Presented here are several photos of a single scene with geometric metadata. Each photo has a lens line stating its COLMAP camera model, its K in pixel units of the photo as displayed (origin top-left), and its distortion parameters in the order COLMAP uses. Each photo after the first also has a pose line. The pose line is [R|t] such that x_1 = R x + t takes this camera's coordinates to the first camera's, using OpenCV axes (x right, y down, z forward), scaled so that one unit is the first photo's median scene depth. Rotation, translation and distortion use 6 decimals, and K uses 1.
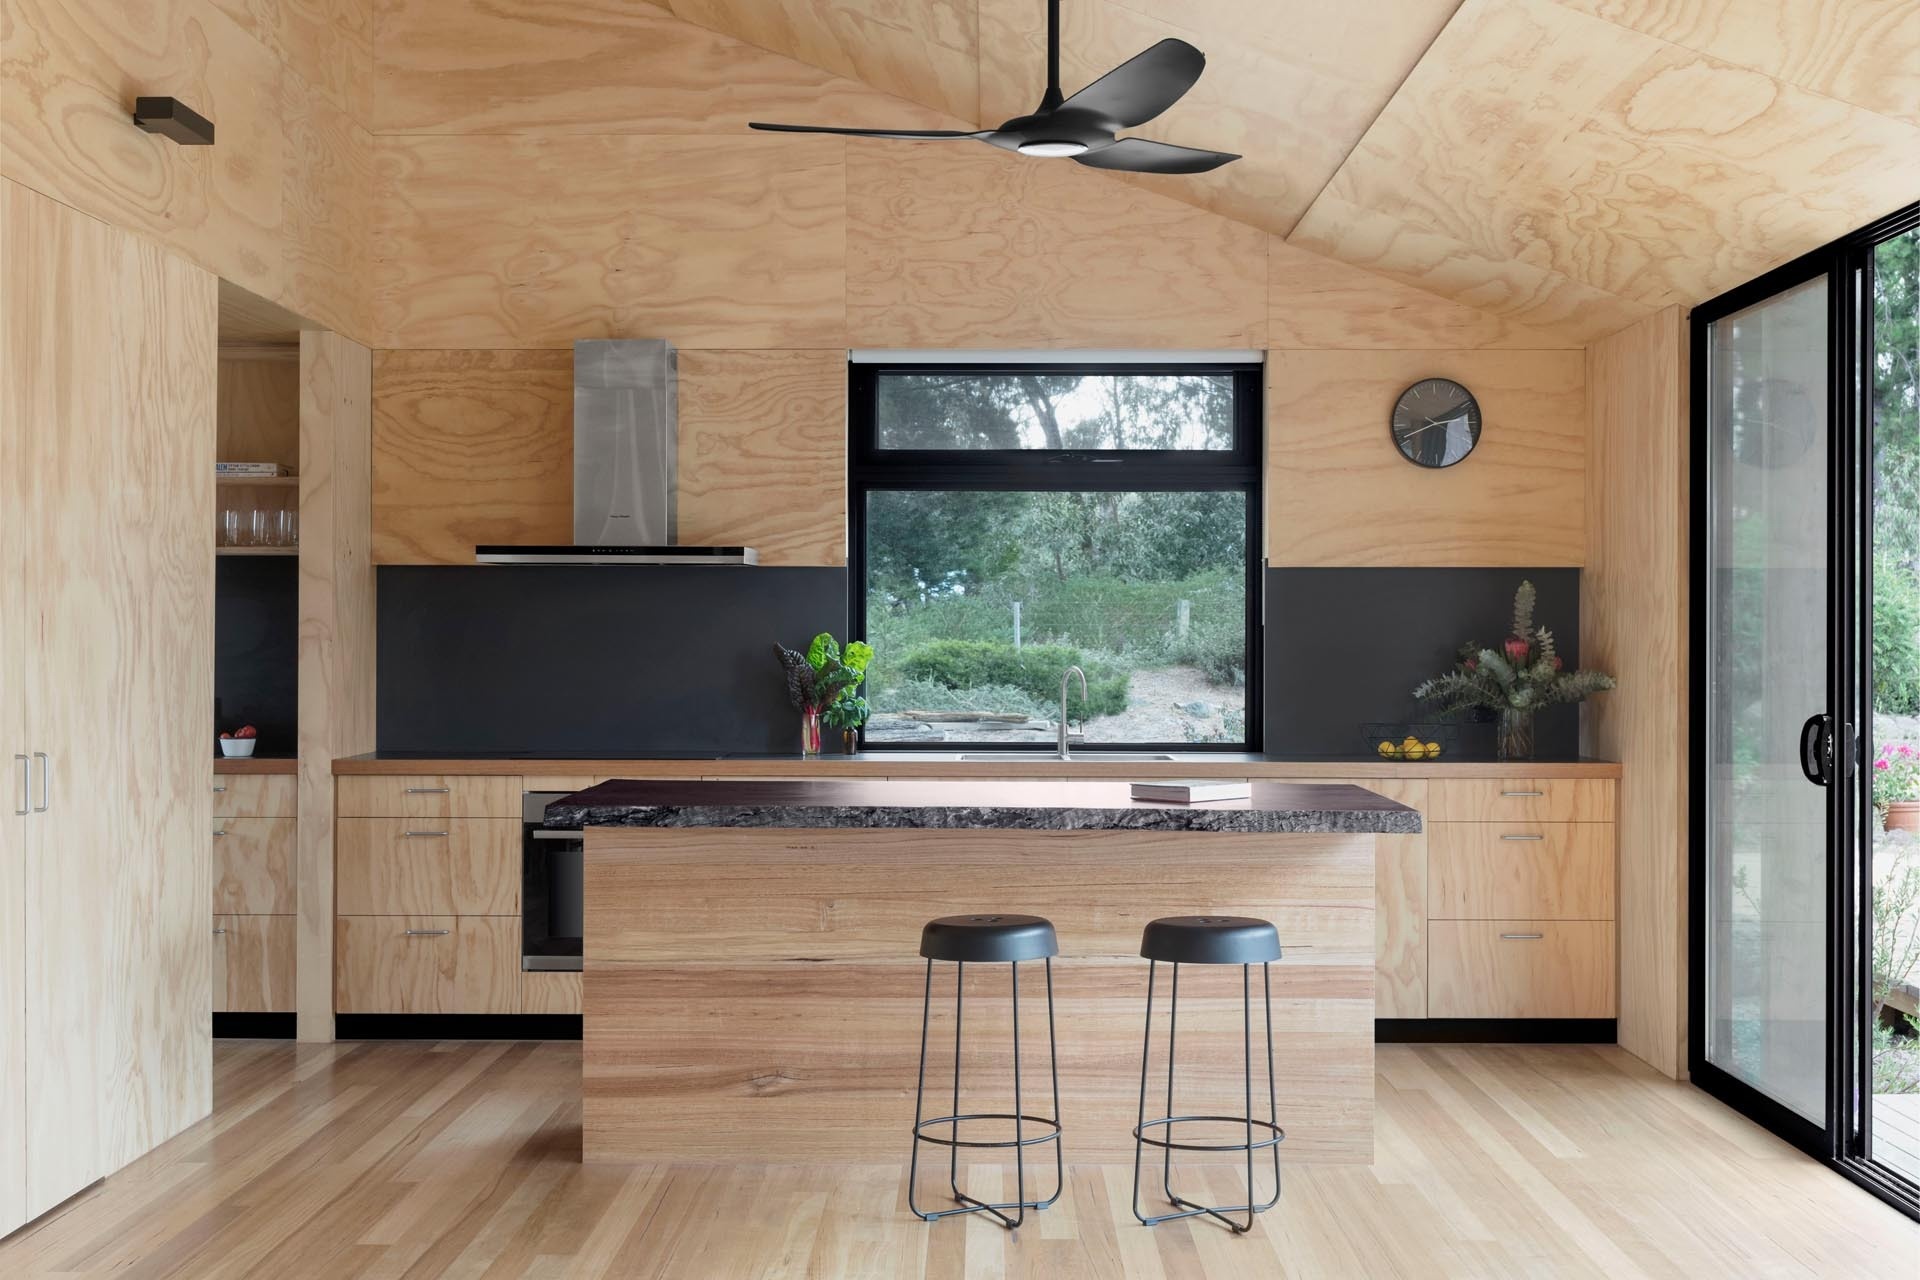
lens RADIAL K [[2361.2, 0, 959.5], [0, 2361.2, 639.6], [0, 0, 1]] dist [0.000582, 0.000000]
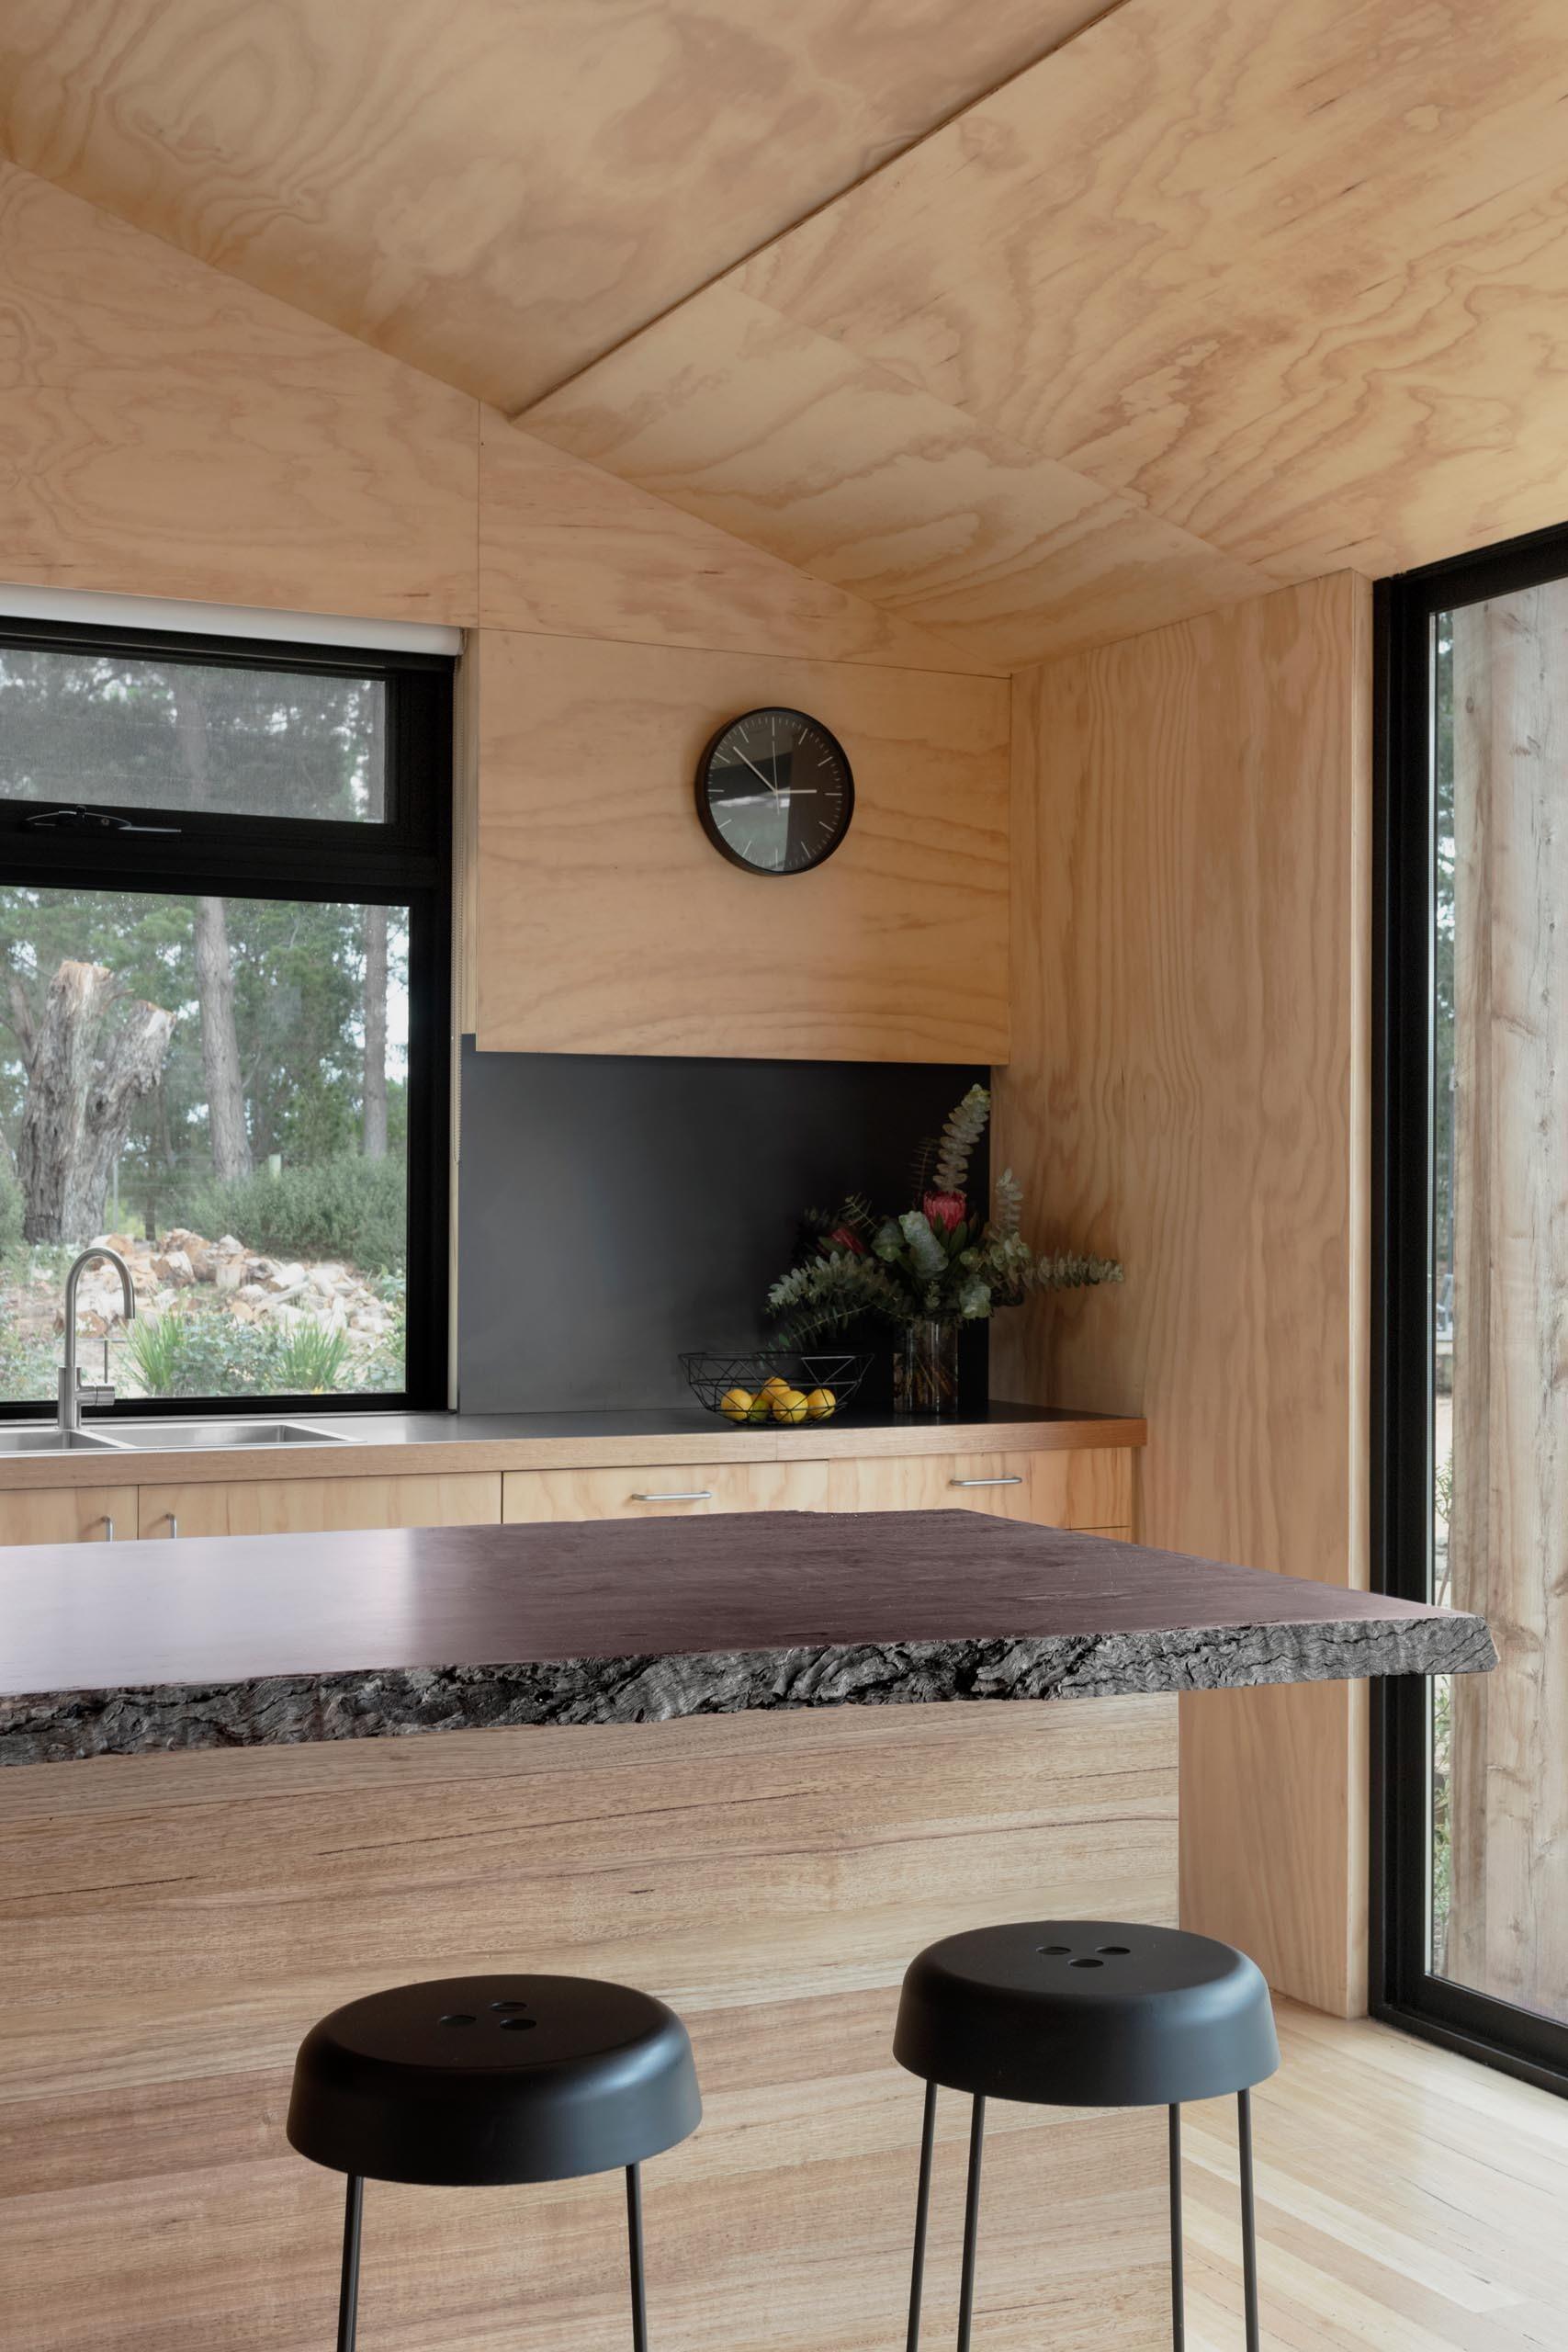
lens RADIAL K [[2892.1, 0, 784.2], [0, 2892.1, 1179.1], [0, 0, 1]] dist [0.000582, 0.000000]
pose [[0.895055, 0.005880, 0.445917, -0.089940], [-0.003350, 0.999974, -0.006463, 0.001064], [-0.445943, 0.004291, 0.895051, 0.407020]]
